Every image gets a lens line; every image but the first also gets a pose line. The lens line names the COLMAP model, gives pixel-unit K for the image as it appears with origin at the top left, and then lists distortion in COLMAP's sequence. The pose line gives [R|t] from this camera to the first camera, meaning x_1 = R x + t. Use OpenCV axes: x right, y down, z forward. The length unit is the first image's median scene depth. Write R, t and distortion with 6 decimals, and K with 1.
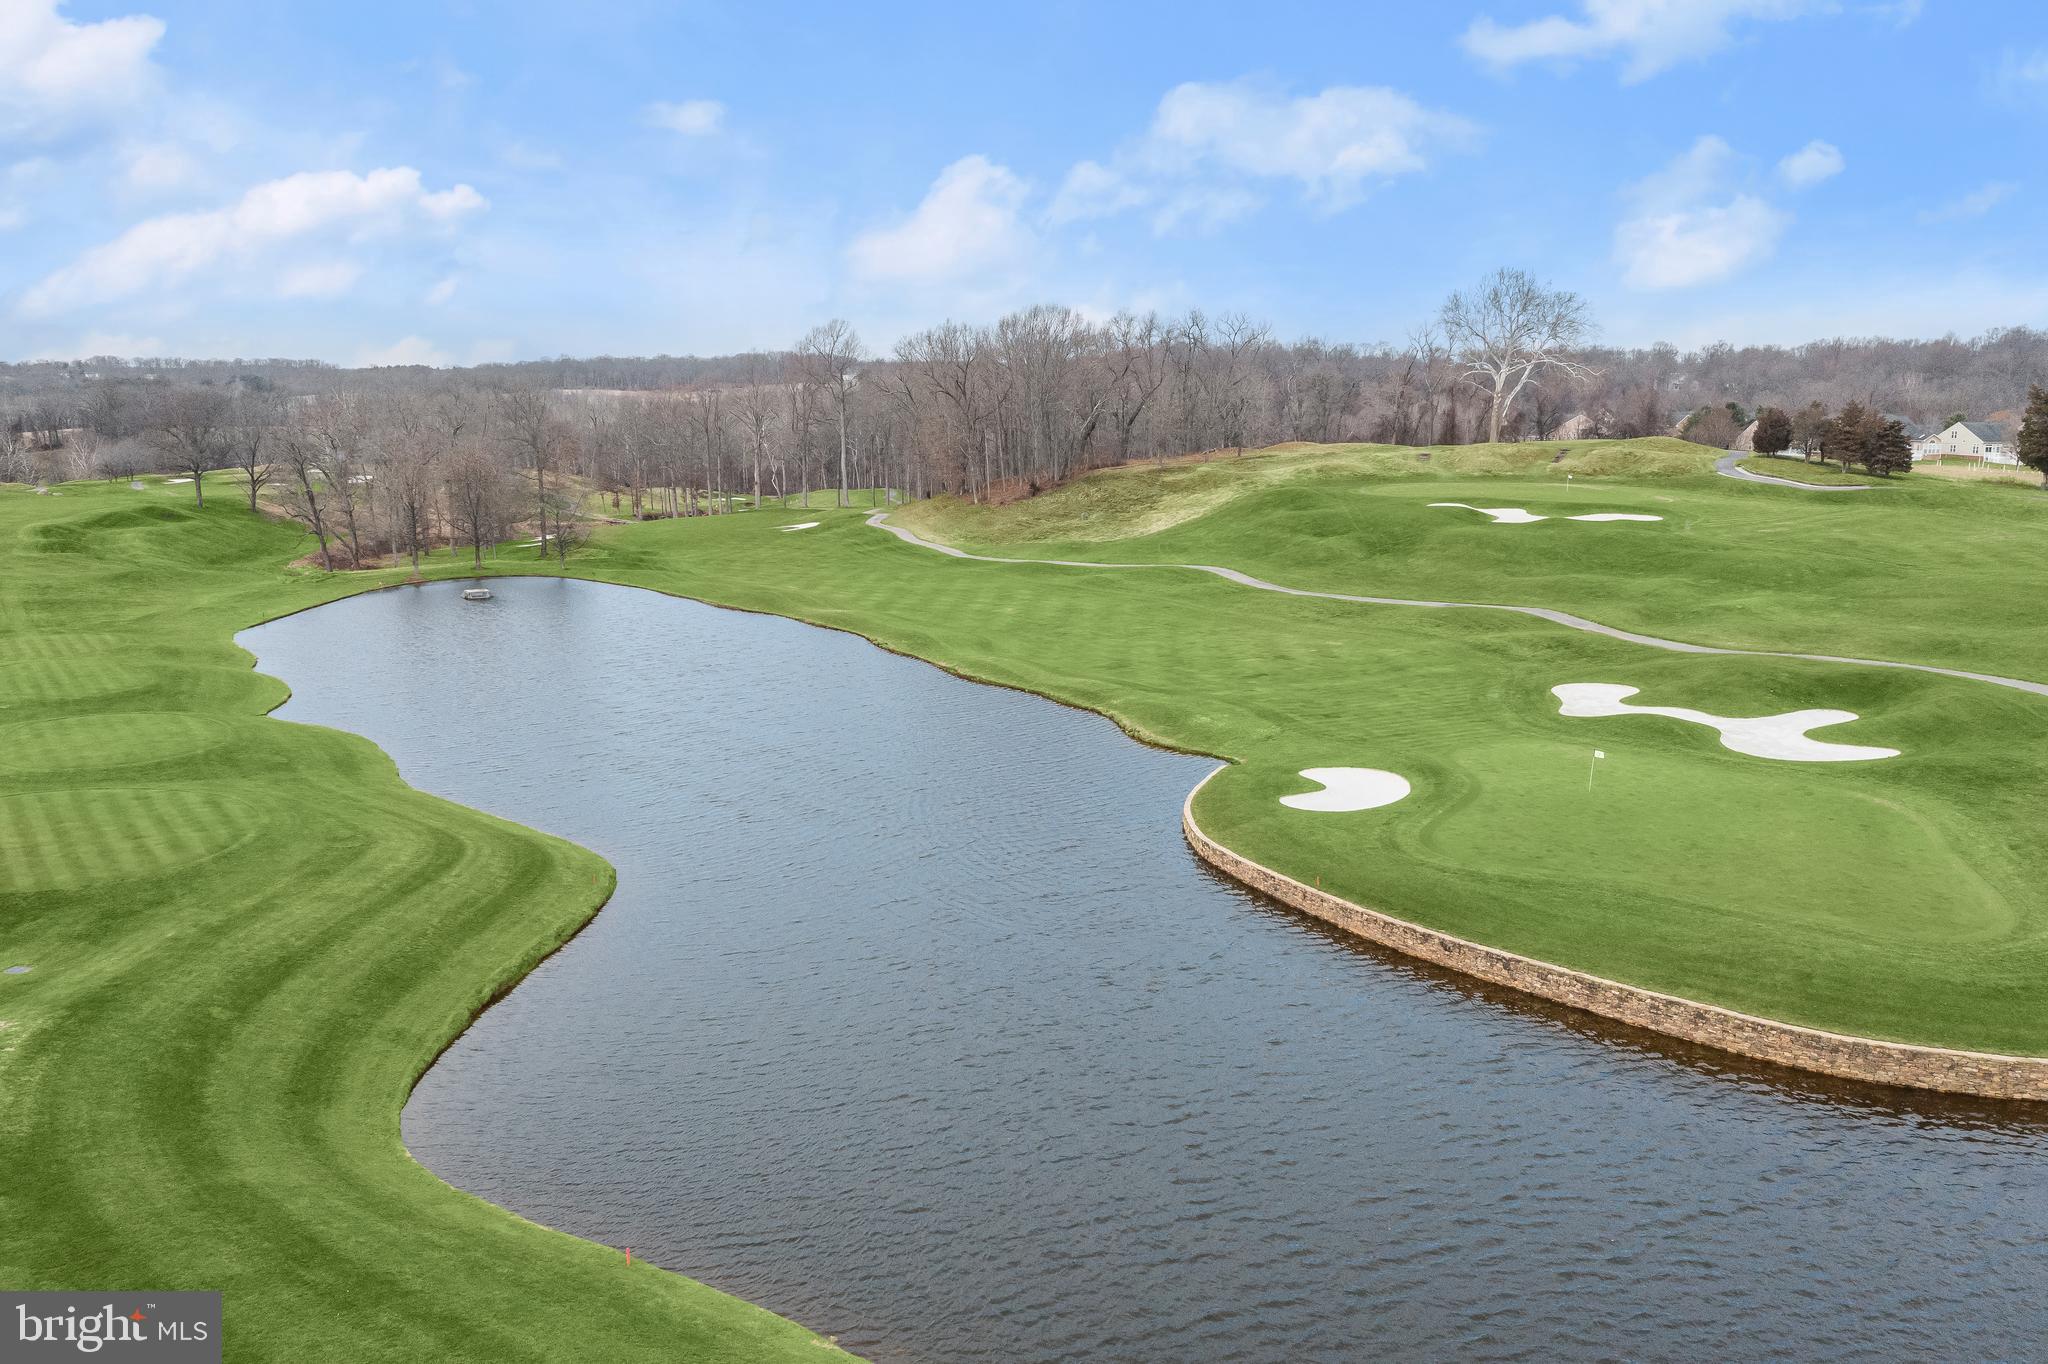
lens RADIAL K [[1675.1, 0, 1030.0], [0, 1675.1, 673.5], [0, 0, 1]] dist [-0.011630, -0.012404]
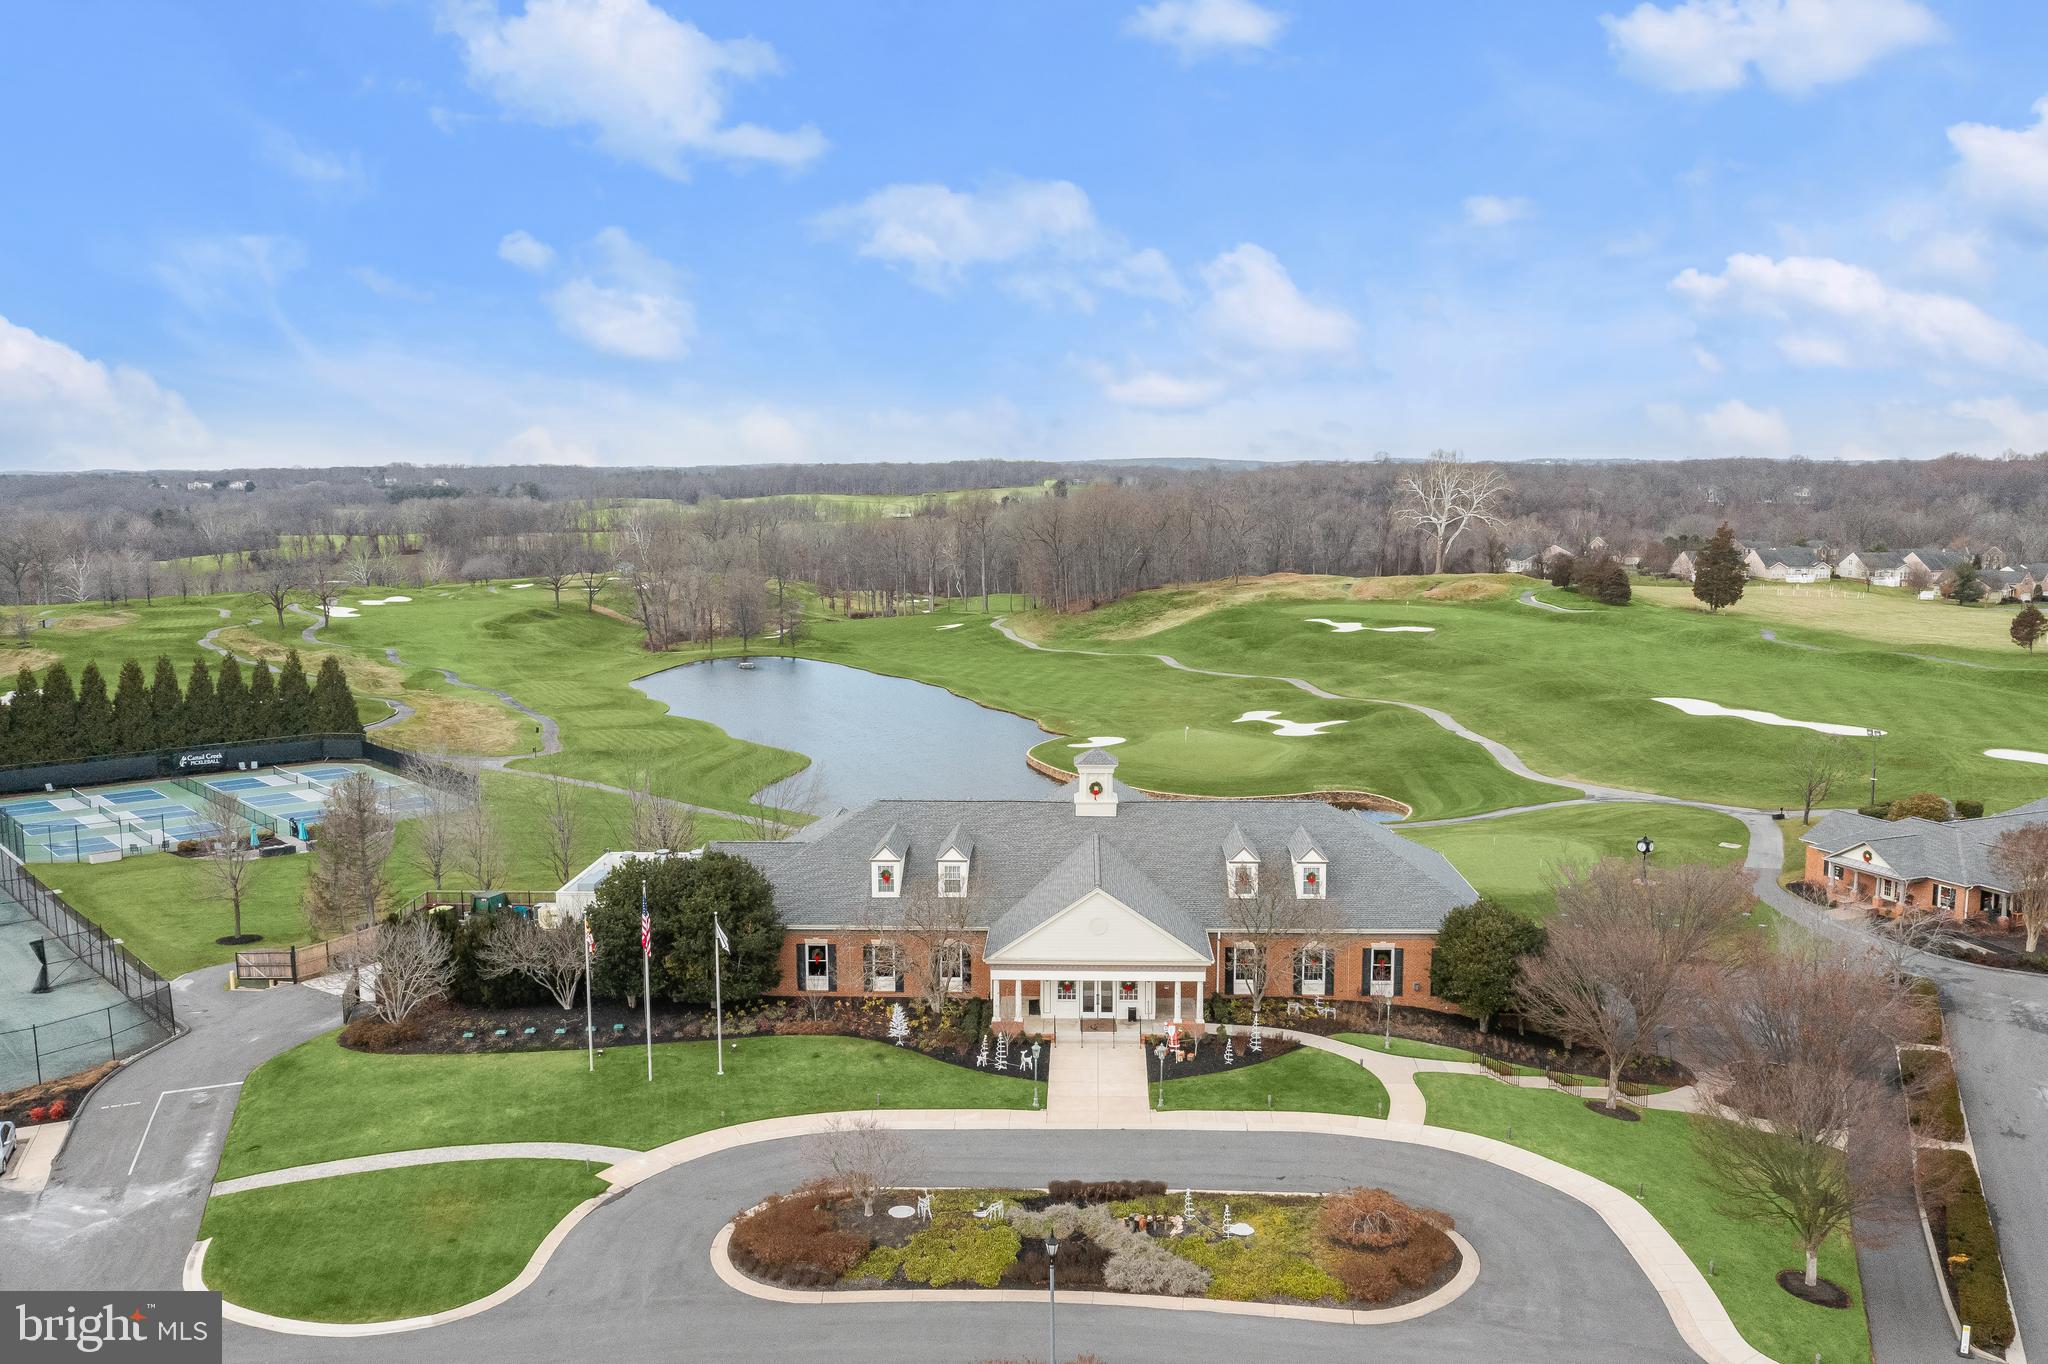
lens RADIAL K [[1675.1, 0, 1019.6], [0, 1675.1, 684.8], [0, 0, 1]] dist [-0.011630, -0.012404]
pose [[0.990754, 0.015151, -0.134824, 0.152214], [-0.021585, 0.998690, -0.046388, 0.038100], [0.133945, 0.048869, 0.989783, -0.556515]]
